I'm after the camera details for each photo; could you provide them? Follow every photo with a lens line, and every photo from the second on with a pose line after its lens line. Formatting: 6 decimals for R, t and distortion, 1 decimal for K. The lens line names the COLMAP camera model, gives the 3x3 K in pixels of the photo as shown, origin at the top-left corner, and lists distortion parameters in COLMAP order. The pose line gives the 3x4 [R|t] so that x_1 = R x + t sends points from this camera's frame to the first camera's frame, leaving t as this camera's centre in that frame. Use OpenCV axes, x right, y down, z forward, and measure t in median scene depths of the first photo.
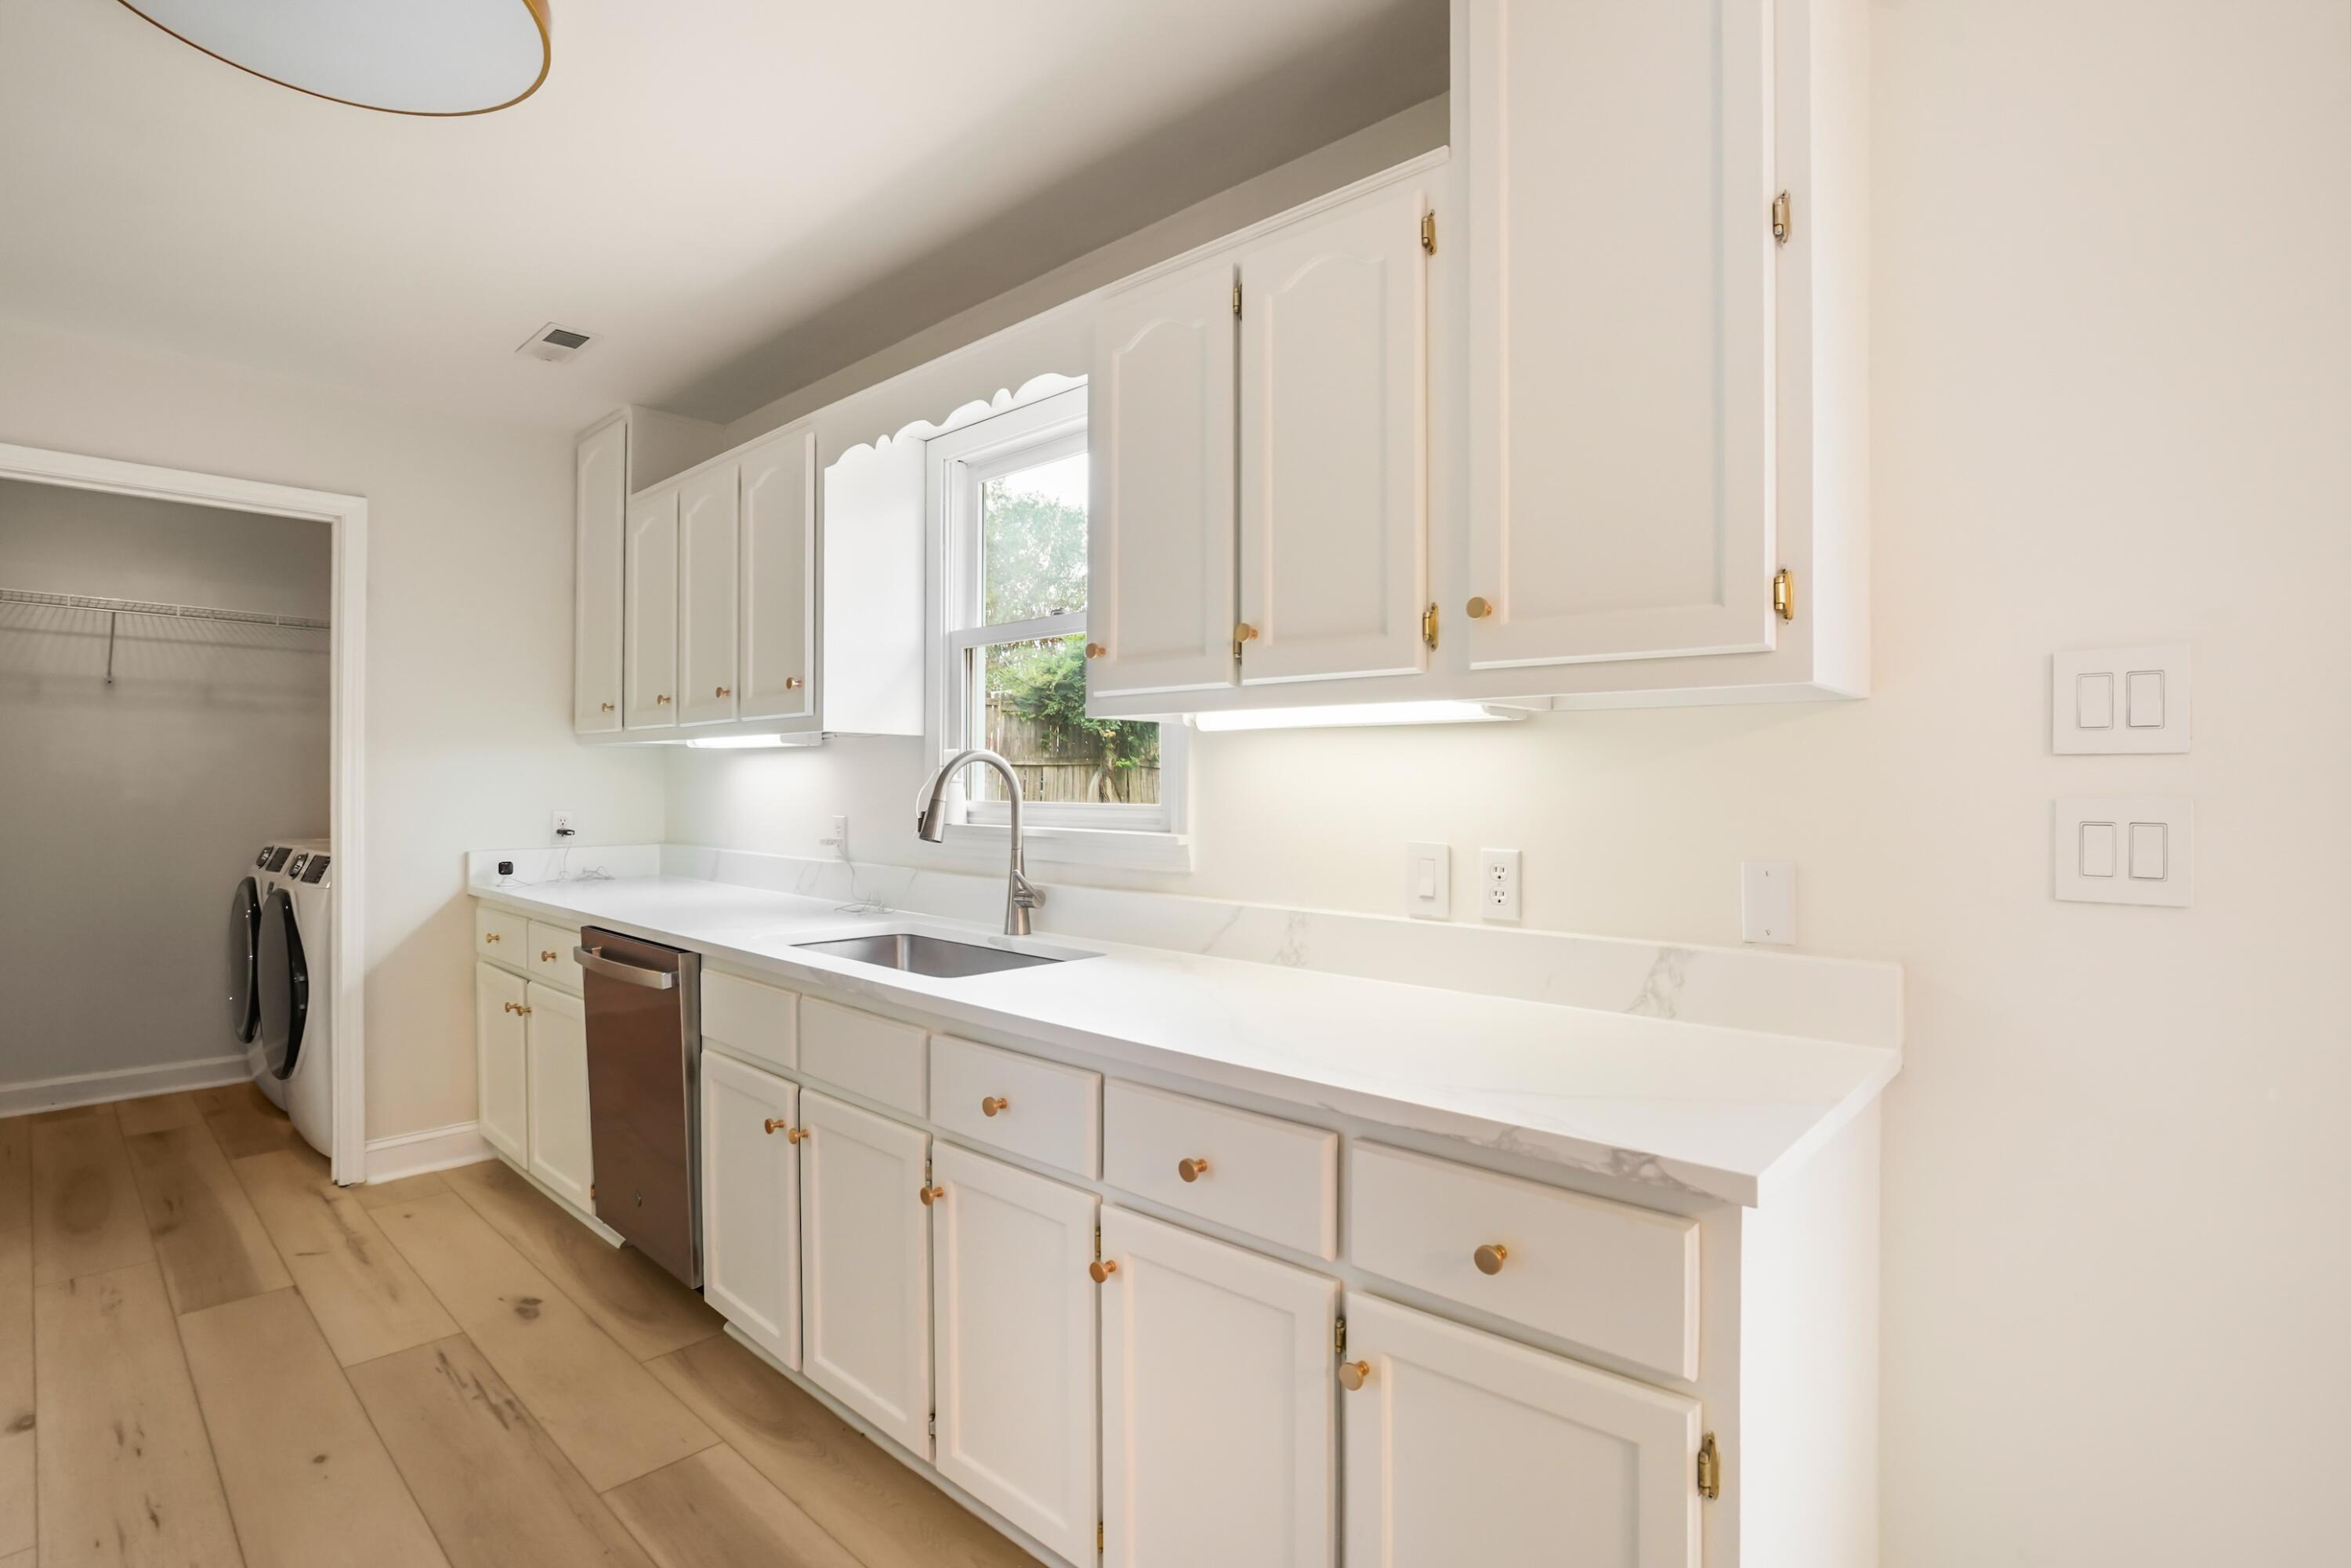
lens RADIAL K [[1109.8, 0, 1181.8], [0, 1109.8, 789.7], [0, 0, 1]] dist [-0.036745, 0.010188]
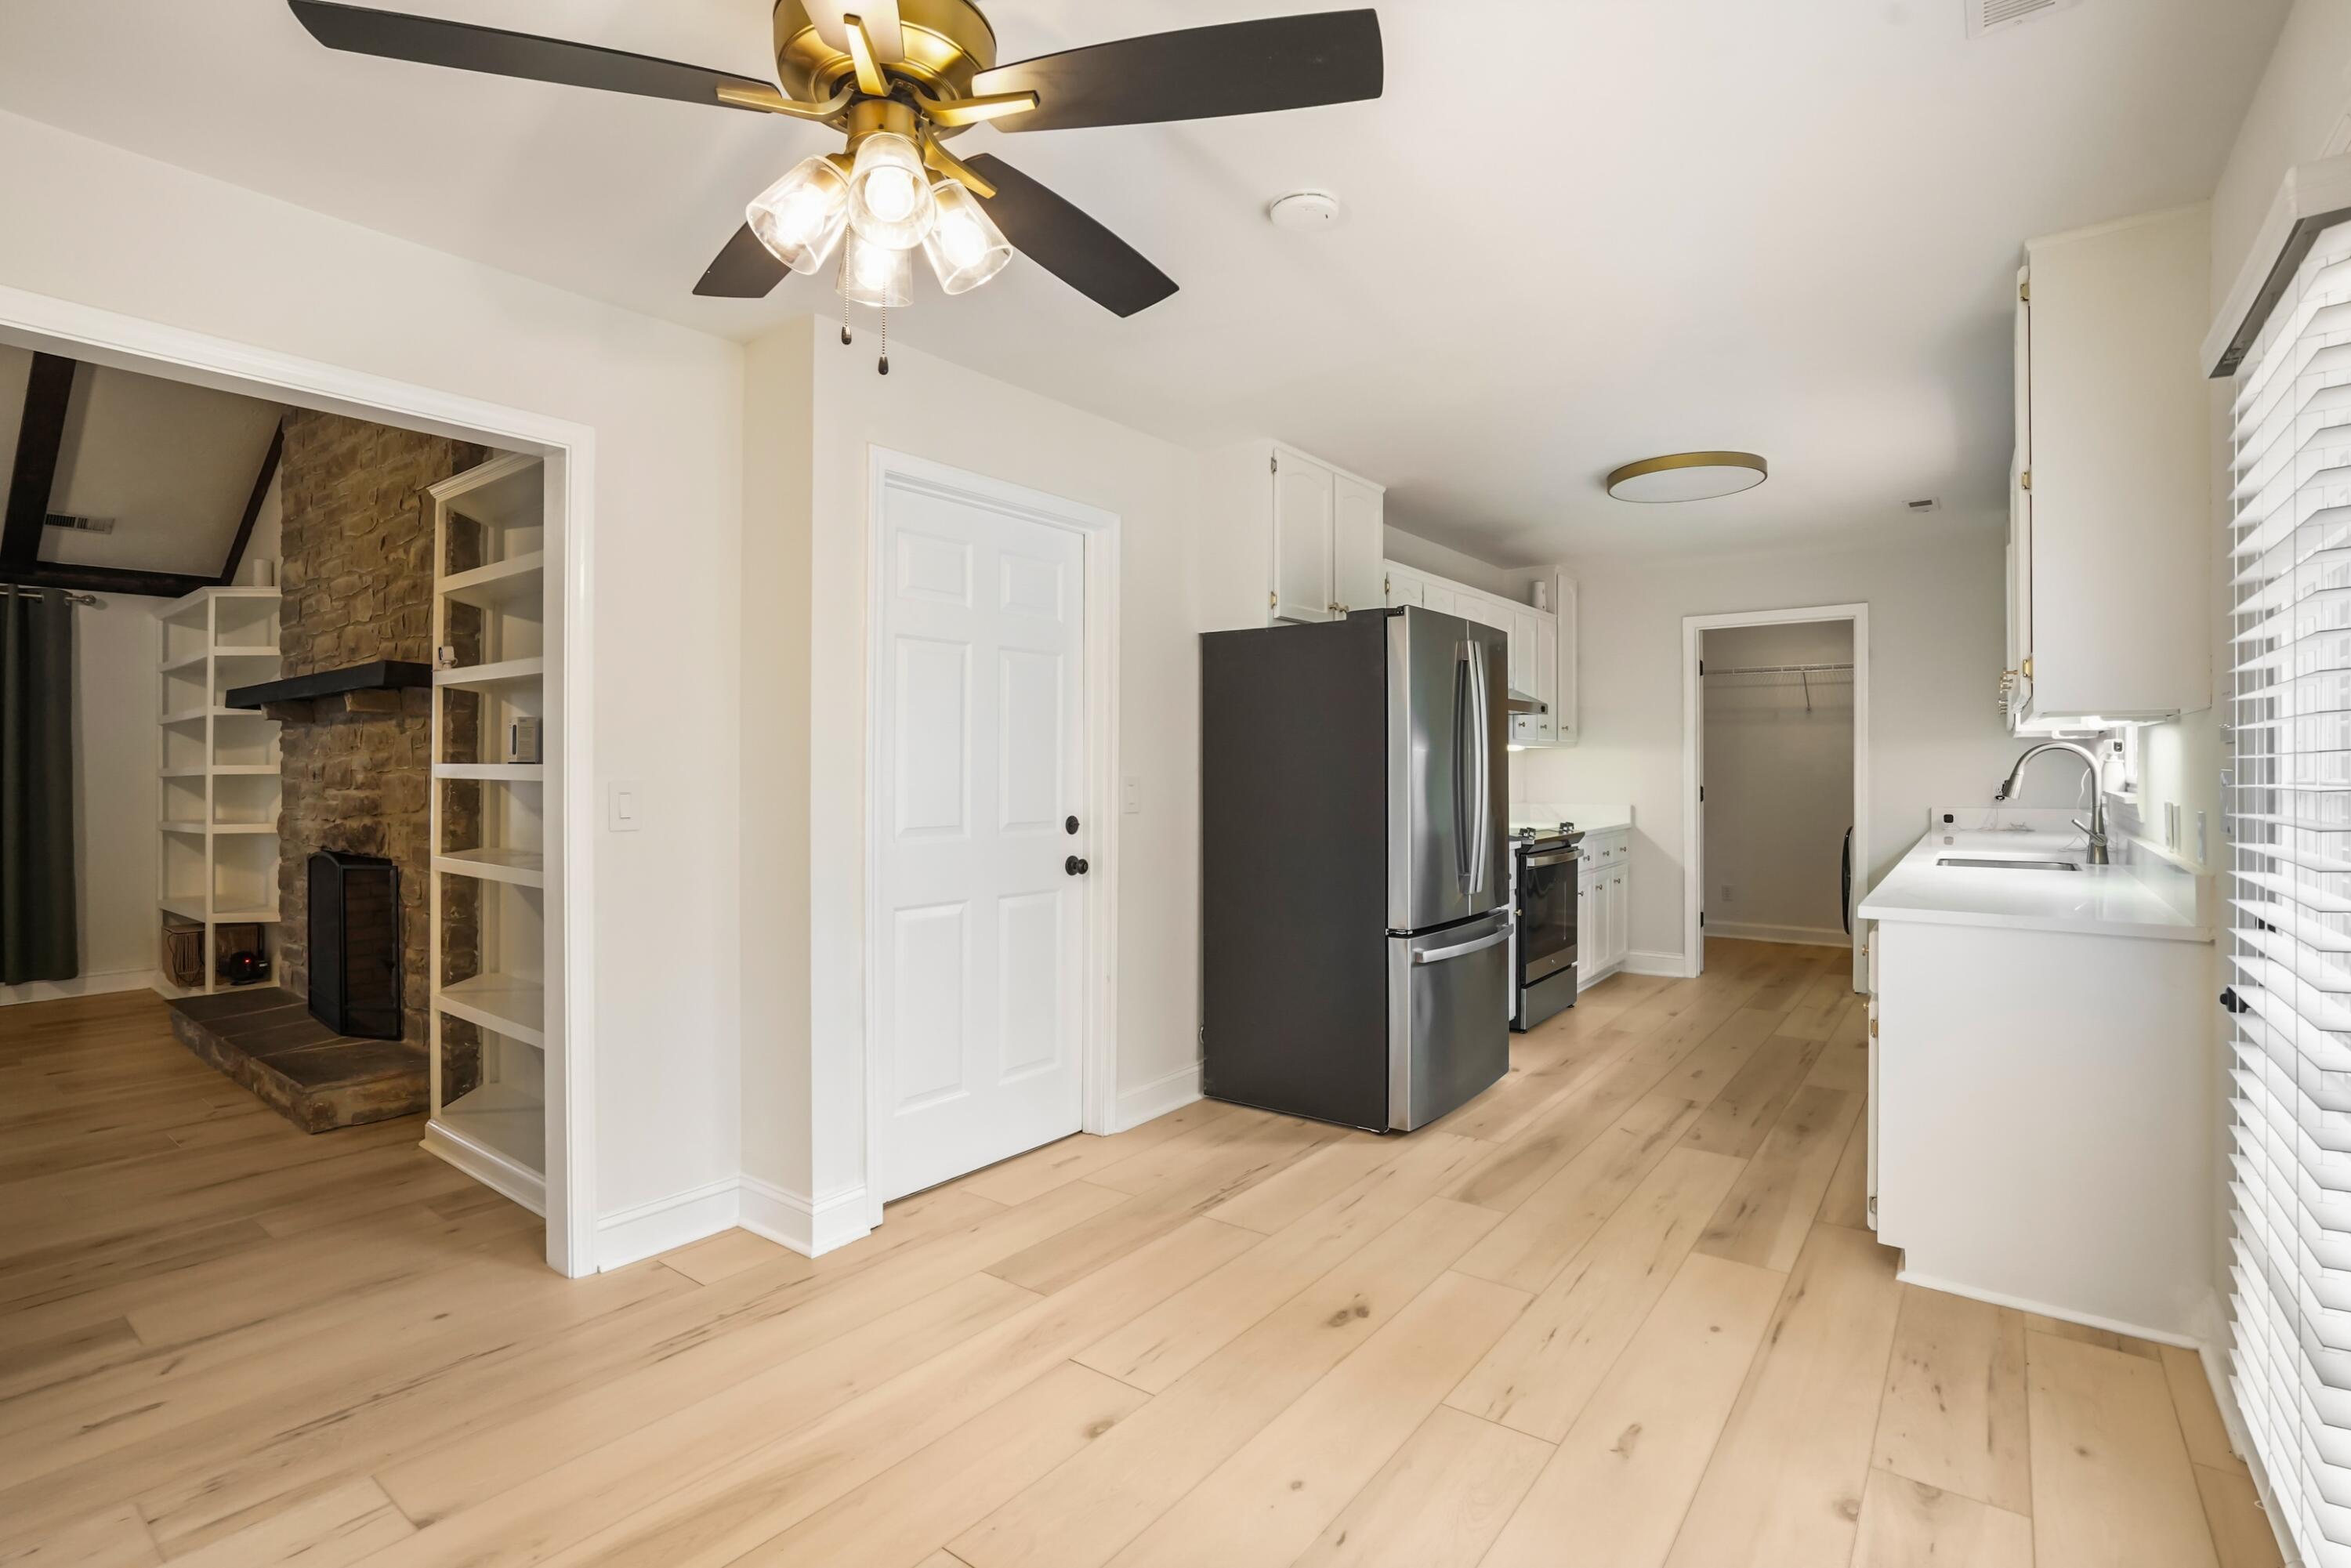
lens RADIAL K [[1109.8, 0, 1154.1], [0, 1109.8, 779.5], [0, 0, 1]] dist [-0.036745, 0.010188]
pose [[0.086163, 0.007358, -0.996254, 1.175894], [0.000604, 0.999972, 0.007438, 0.003521], [0.996281, -0.001243, 0.086156, -0.380294]]
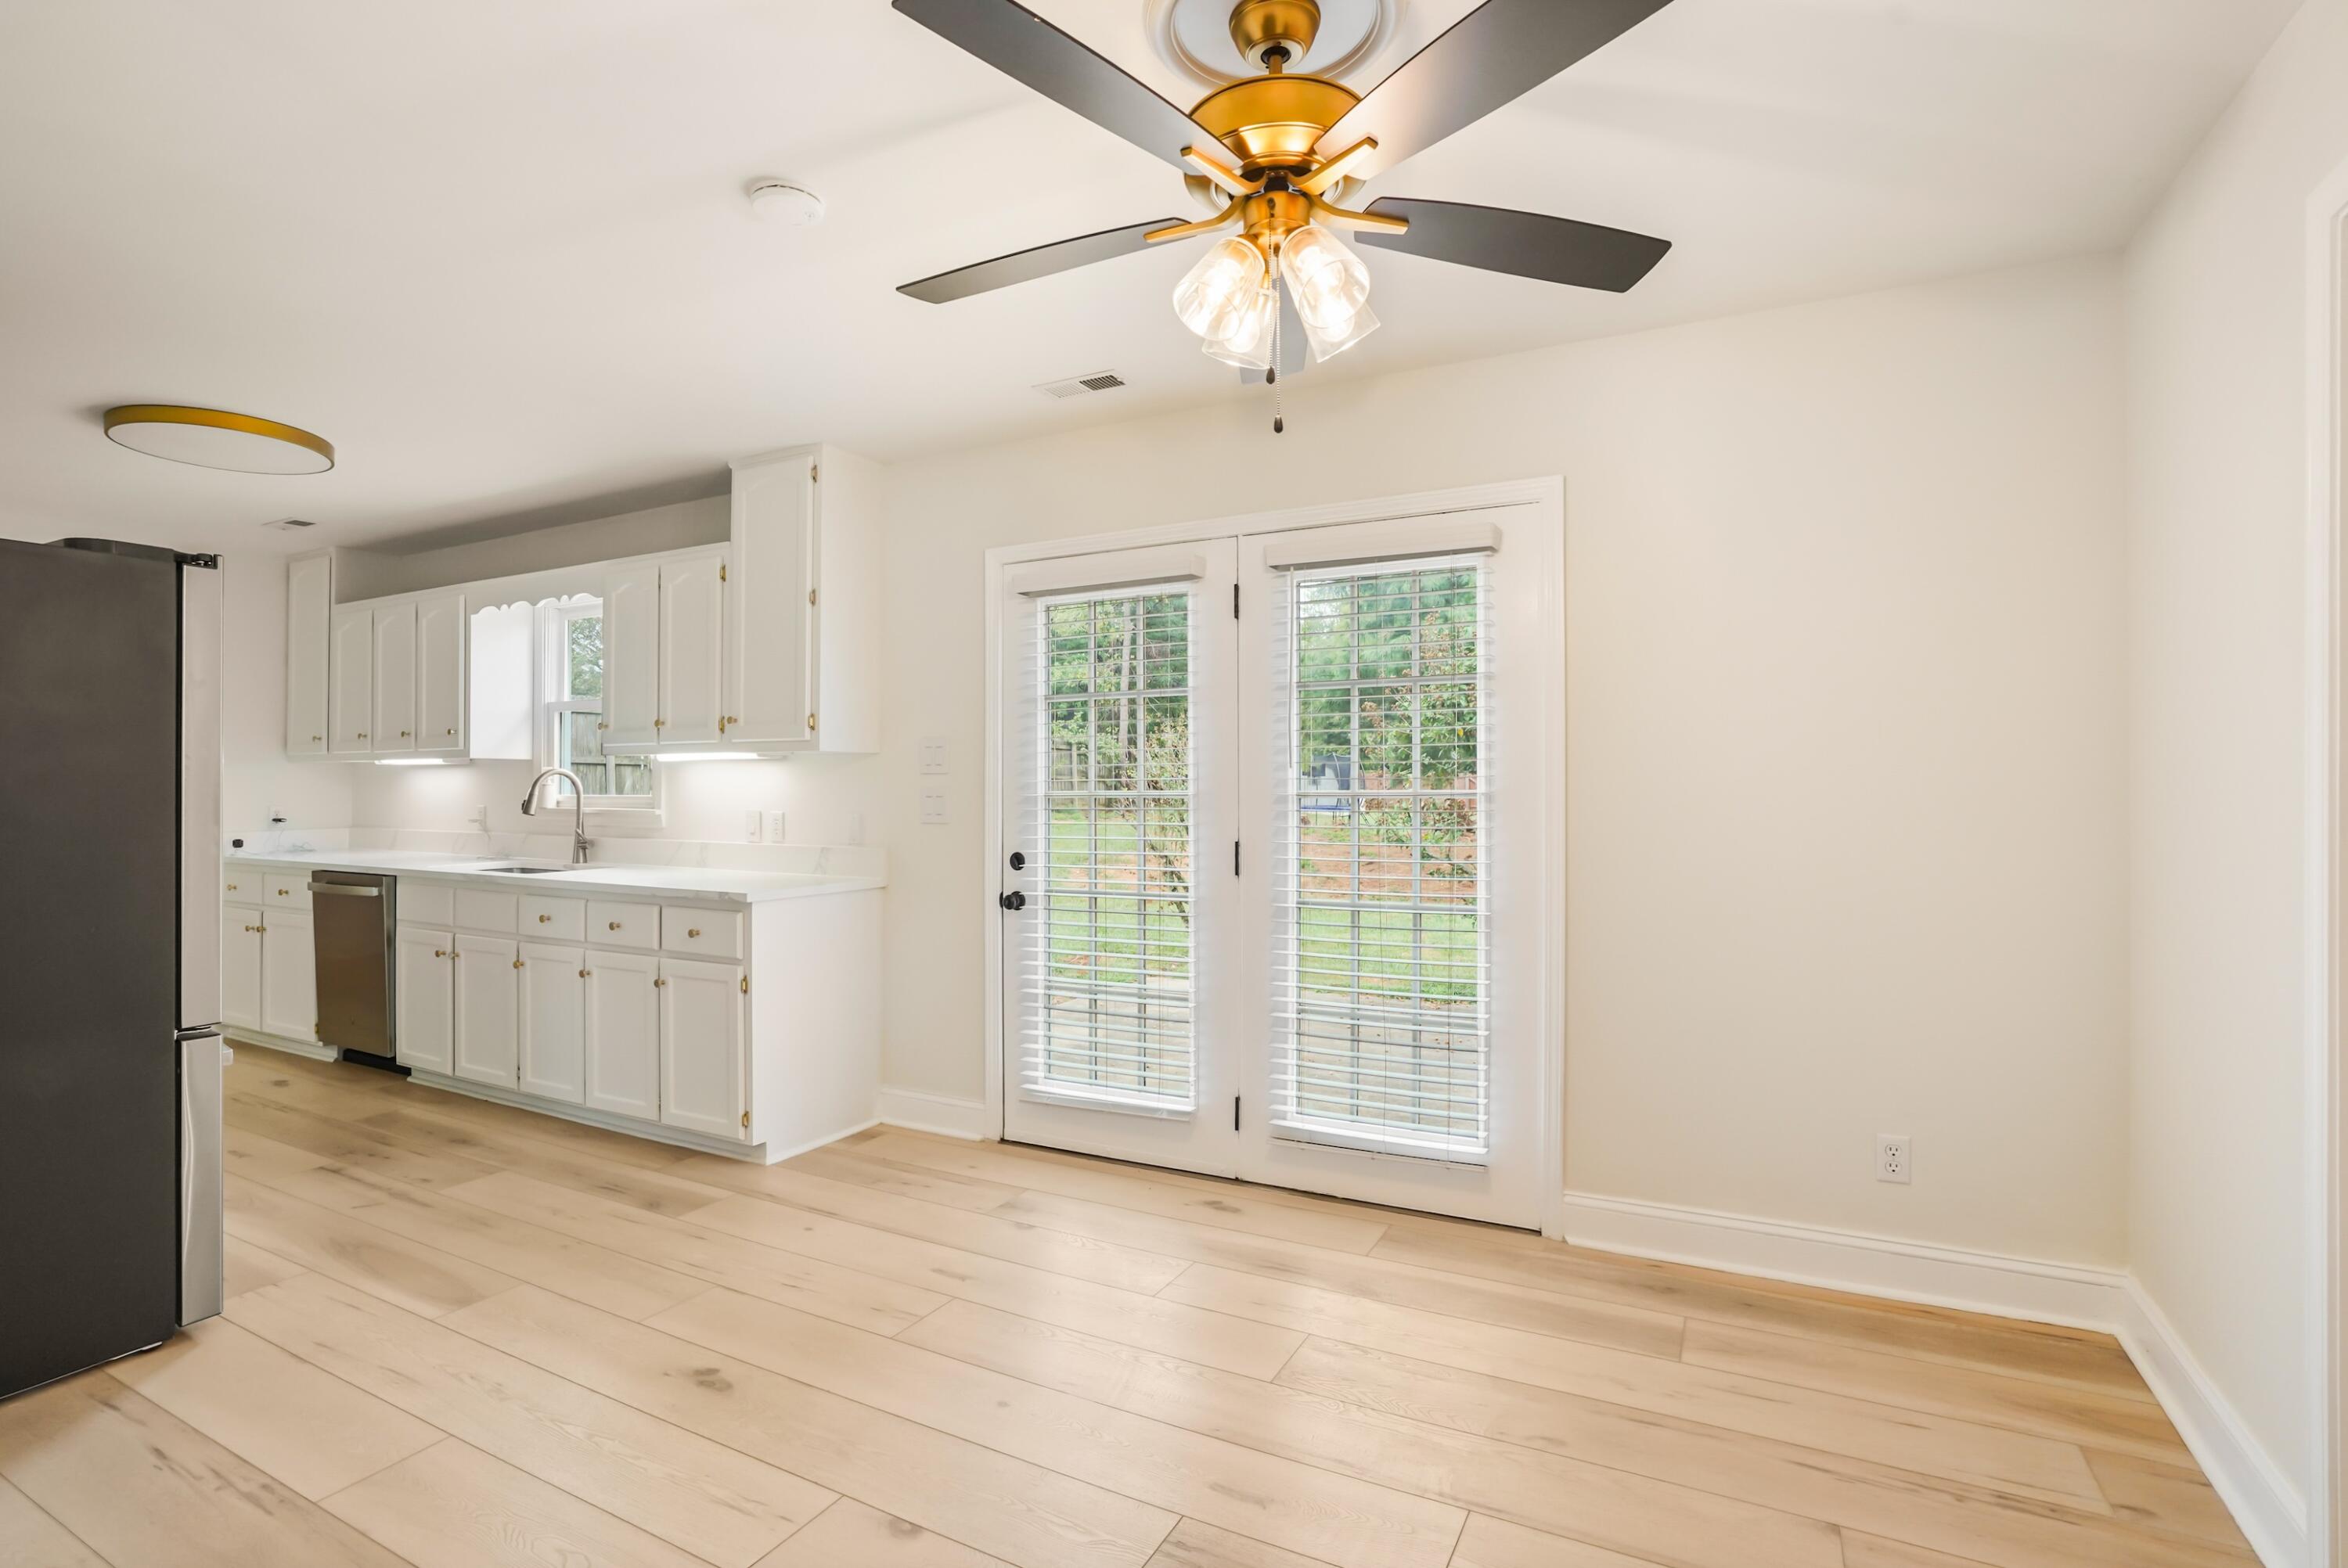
lens RADIAL K [[1108.3, 0, 1184.5], [0, 1108.3, 763.5], [0, 0, 1]] dist [-0.036745, 0.010188]
pose [[0.967260, -0.004200, 0.253753, 0.377346], [0.009470, 0.999764, -0.019548, 0.003326], [-0.253611, 0.021311, 0.967071, -1.095217]]
